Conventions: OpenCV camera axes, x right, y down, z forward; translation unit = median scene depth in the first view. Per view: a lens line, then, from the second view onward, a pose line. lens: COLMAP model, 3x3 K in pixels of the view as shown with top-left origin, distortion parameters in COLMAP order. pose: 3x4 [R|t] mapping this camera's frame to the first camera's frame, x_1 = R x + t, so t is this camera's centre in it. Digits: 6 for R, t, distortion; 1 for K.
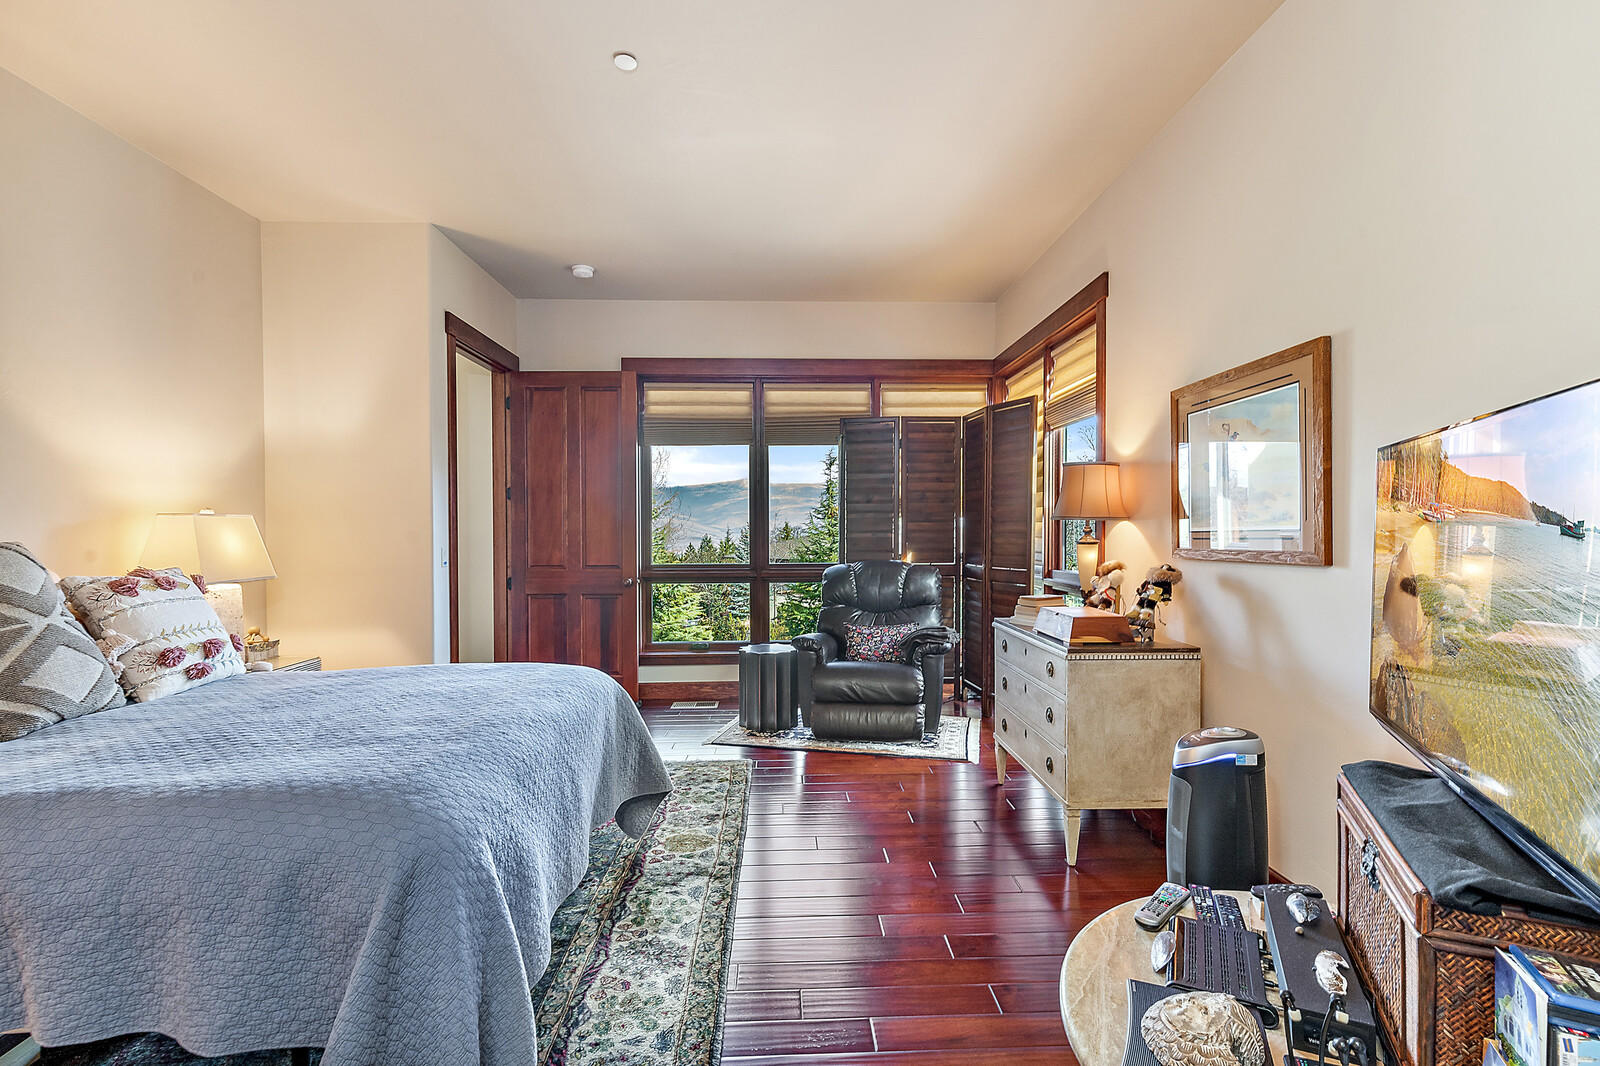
lens RADIAL K [[736.4, 0, 805.1], [0, 736.4, 537.3], [0, 0, 1]] dist [0.000923, 0.000394]
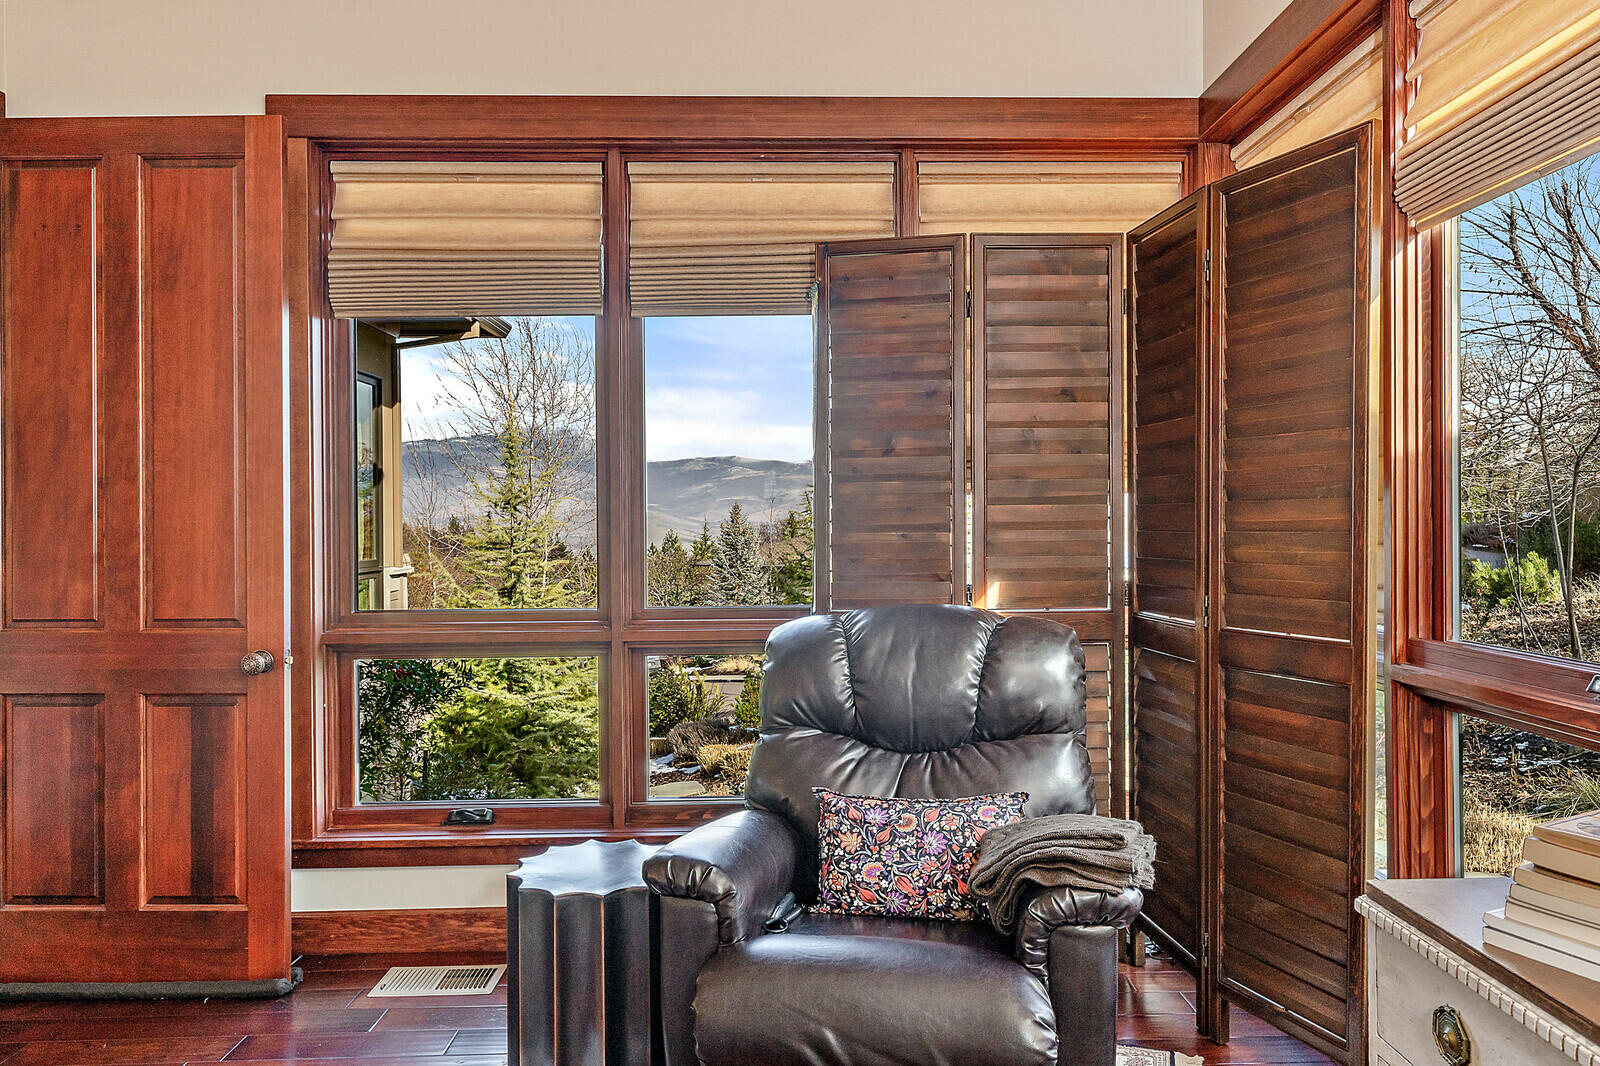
lens RADIAL K [[1081.6, 0, 832.3], [0, 1081.6, 529.0], [0, 0, 1]] dist [0.003061, 0.000884]
pose [[0.999945, -0.004120, 0.009631, 0.051177], [0.004161, 0.999982, -0.004255, -0.004982], [-0.009614, 0.004295, 0.999945, 0.429235]]
